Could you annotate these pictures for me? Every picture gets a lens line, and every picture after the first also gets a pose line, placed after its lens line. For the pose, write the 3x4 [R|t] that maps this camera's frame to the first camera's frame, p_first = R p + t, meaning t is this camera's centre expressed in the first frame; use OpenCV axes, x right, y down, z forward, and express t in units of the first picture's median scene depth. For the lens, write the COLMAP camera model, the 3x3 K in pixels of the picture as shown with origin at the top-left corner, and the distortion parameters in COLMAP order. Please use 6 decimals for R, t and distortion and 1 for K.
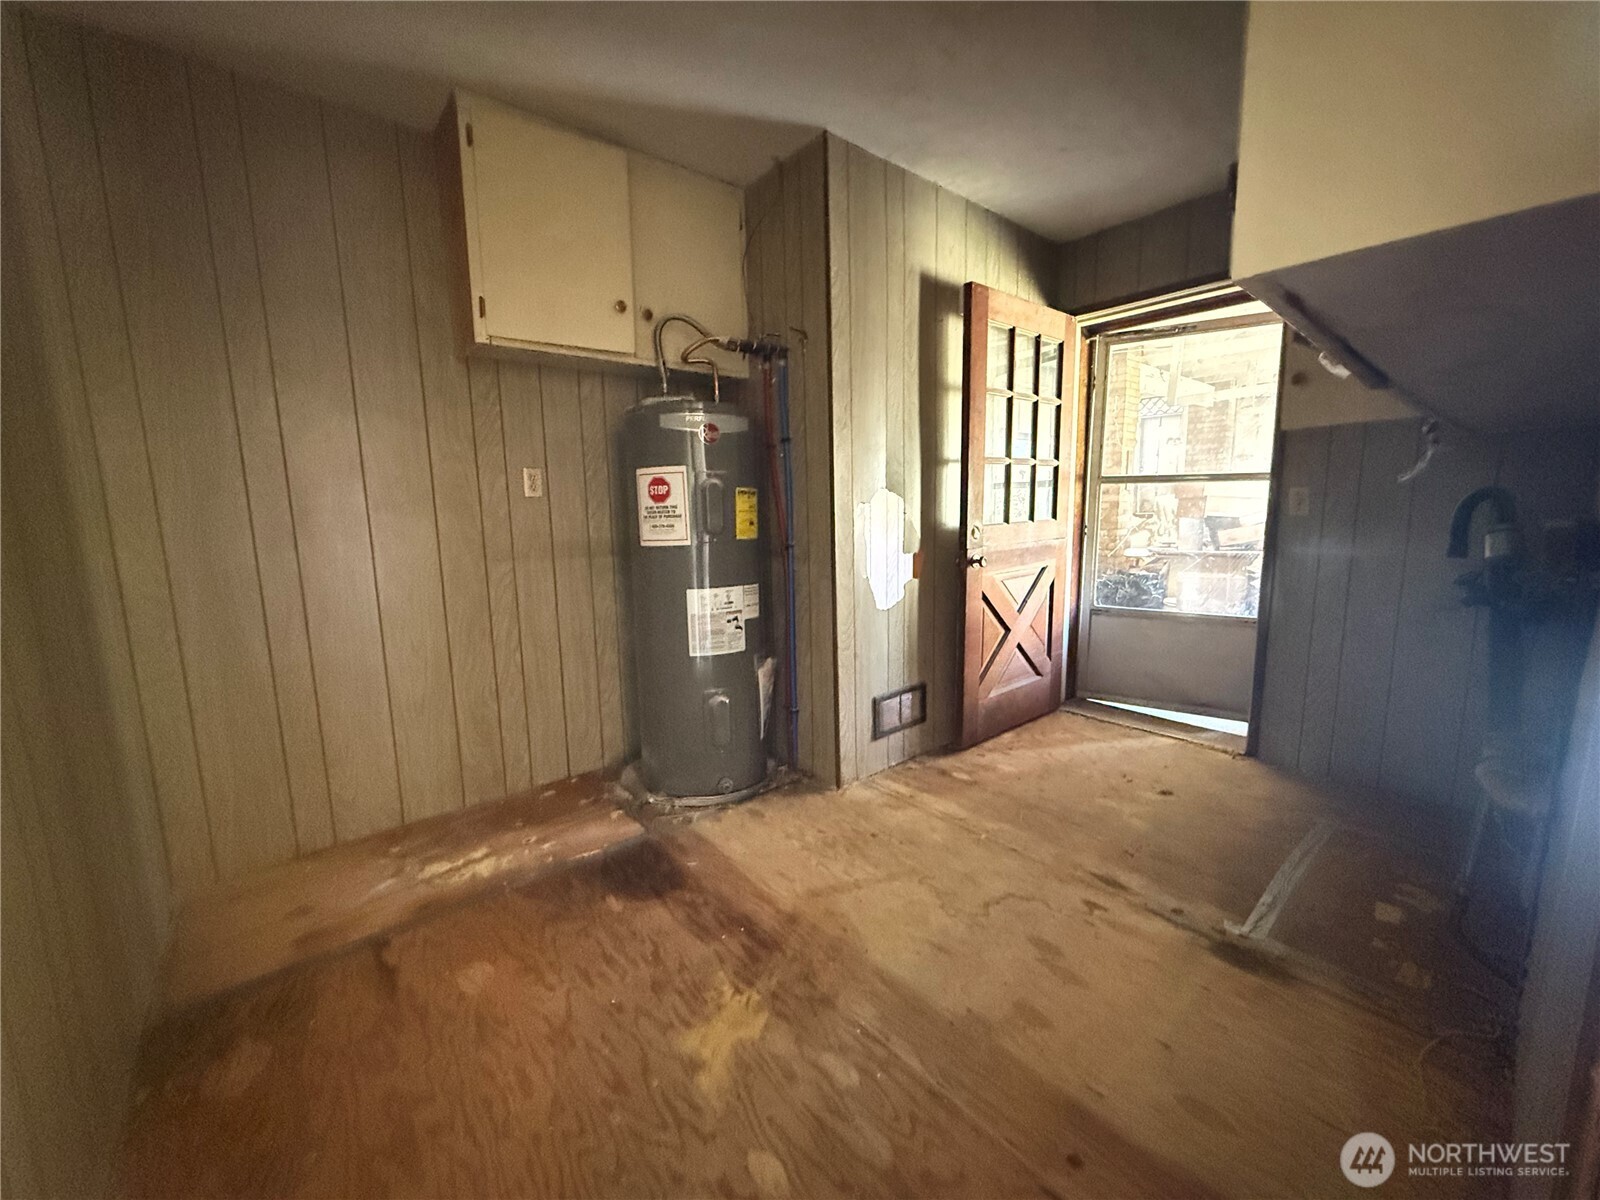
lens RADIAL K [[639.2, 0, 800.4], [0, 639.2, 599.7], [0, 0, 1]] dist [0.000124, -0.000156]
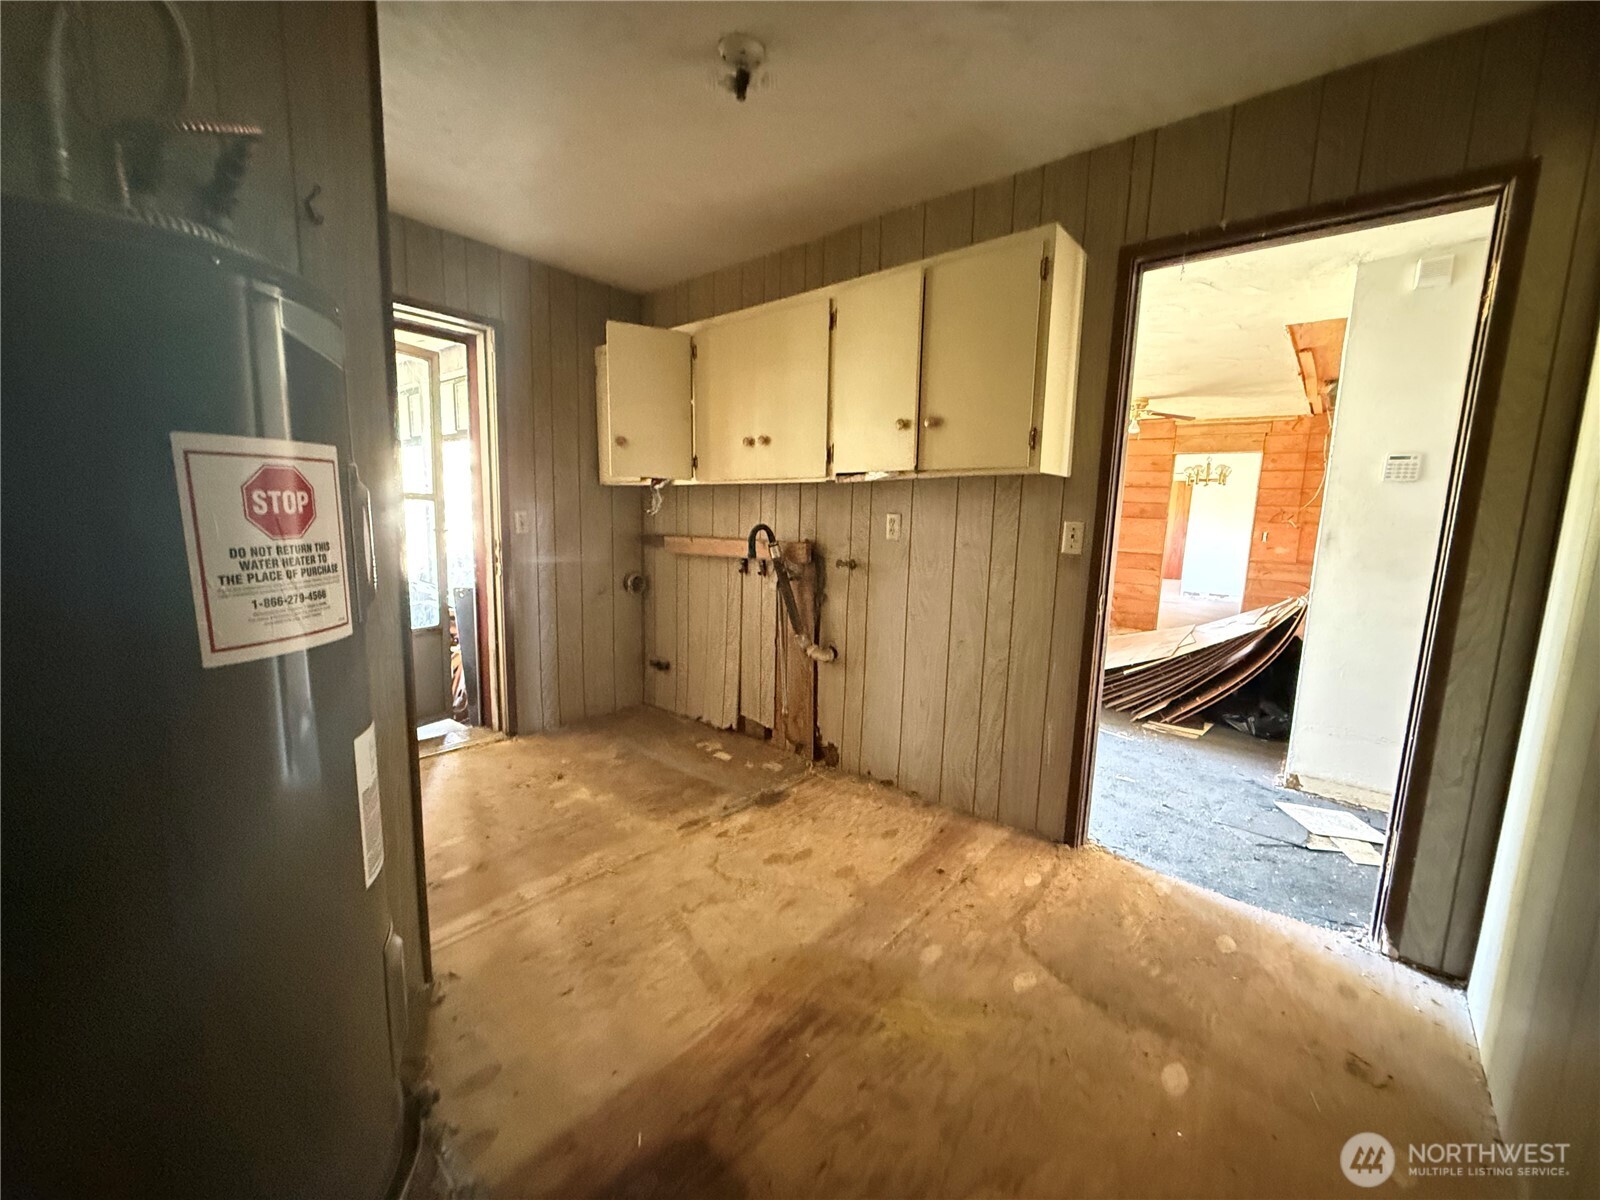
lens RADIAL K [[639.2, 0, 797.9], [0, 639.2, 604.4], [0, 0, 1]] dist [0.000124, -0.000156]
pose [[-0.166544, -0.128306, 0.977651, -0.638084], [0.119900, 0.981505, 0.149237, -0.133660], [-0.978717, 0.142075, -0.148080, 0.777464]]
